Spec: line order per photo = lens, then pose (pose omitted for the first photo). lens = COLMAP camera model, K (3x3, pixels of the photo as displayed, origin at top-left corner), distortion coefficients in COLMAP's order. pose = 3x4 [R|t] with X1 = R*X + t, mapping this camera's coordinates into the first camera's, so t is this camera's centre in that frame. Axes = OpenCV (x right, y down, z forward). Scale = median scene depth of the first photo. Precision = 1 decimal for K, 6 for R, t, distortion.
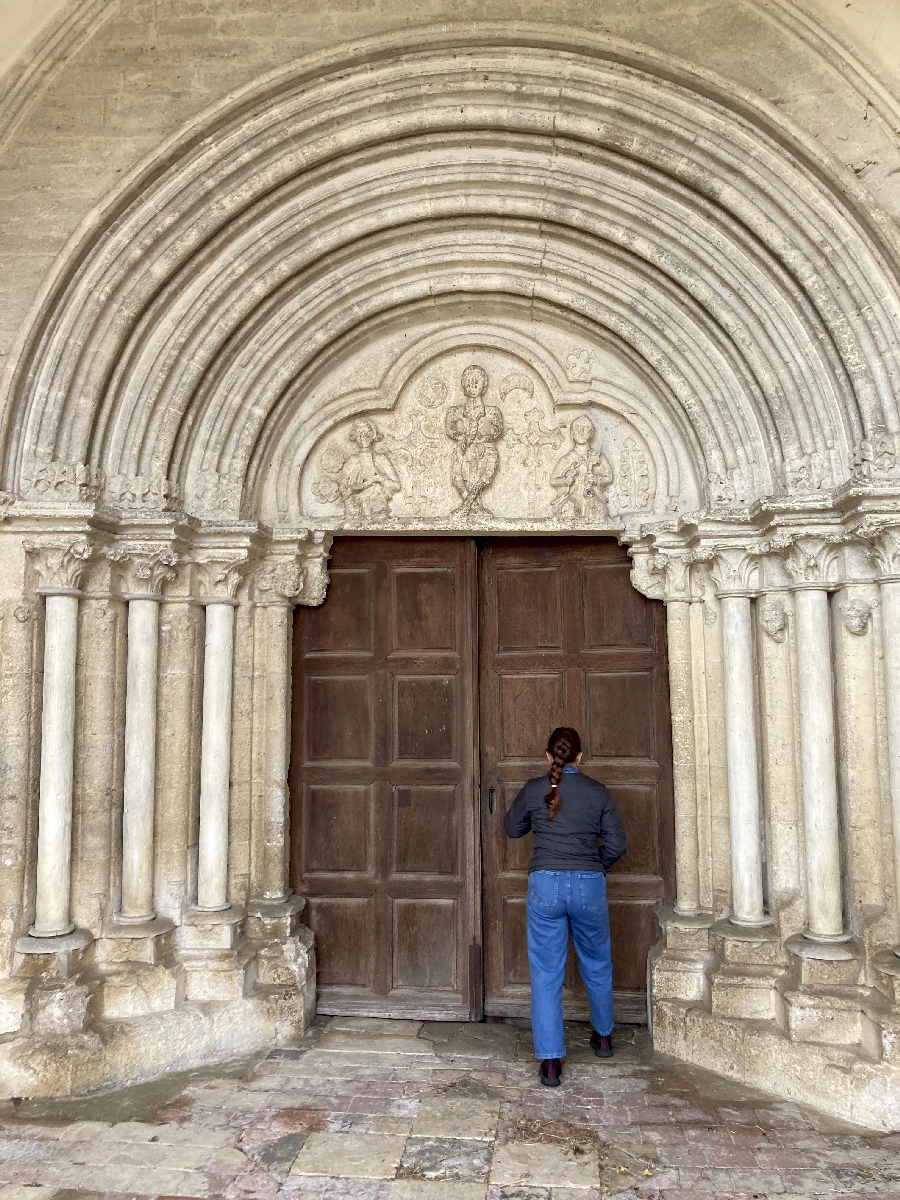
lens RADIAL K [[1013.3, 0, 450.0], [0, 1013.3, 600.0], [0, 0, 1]] dist [0.051375, -0.076467]
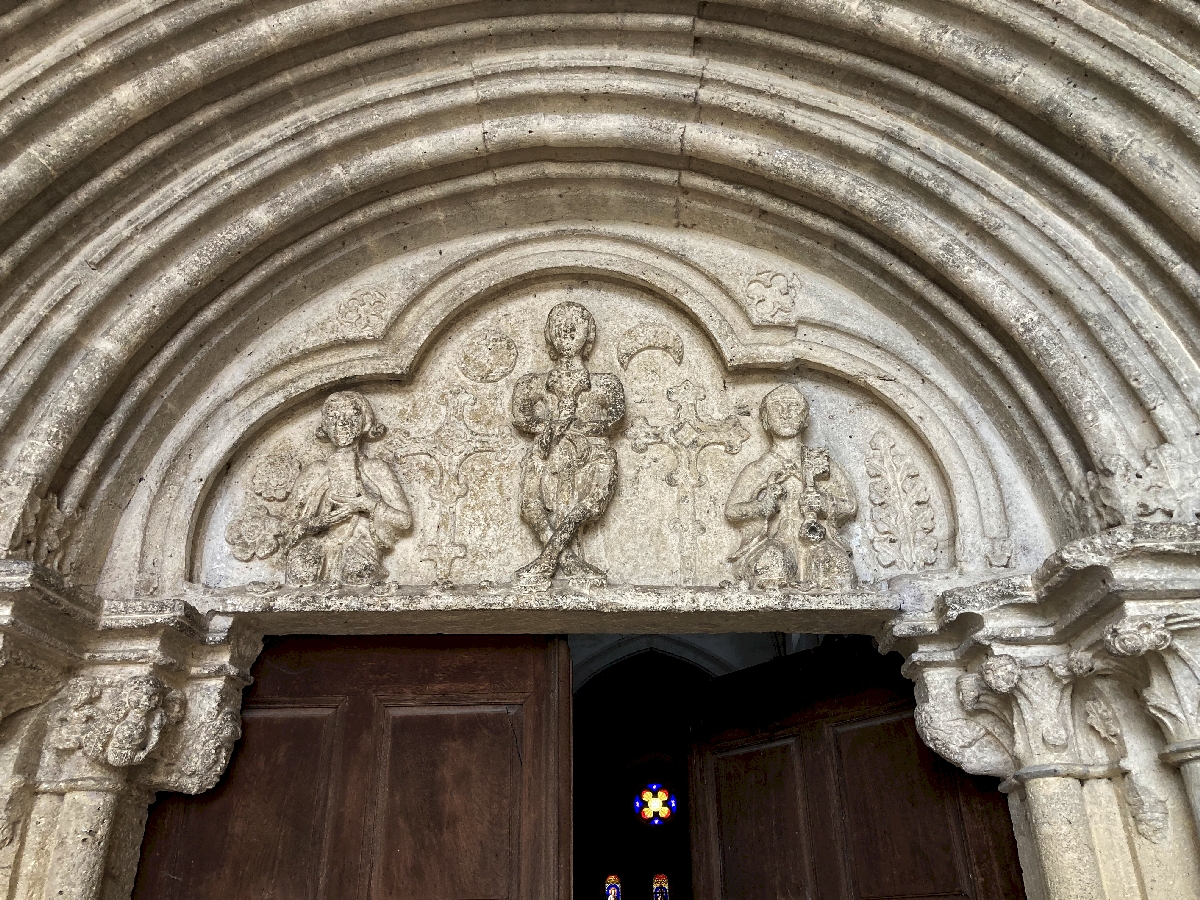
lens RADIAL K [[1013.3, 0, 593.4], [0, 1013.3, 426.0], [0, 0, 1]] dist [0.051375, -0.076467]
pose [[0.999536, 0.011738, 0.028095, 0.022463], [-0.000292, 0.926359, -0.376642, 0.024951], [-0.030447, 0.376459, 0.925933, 0.544589]]
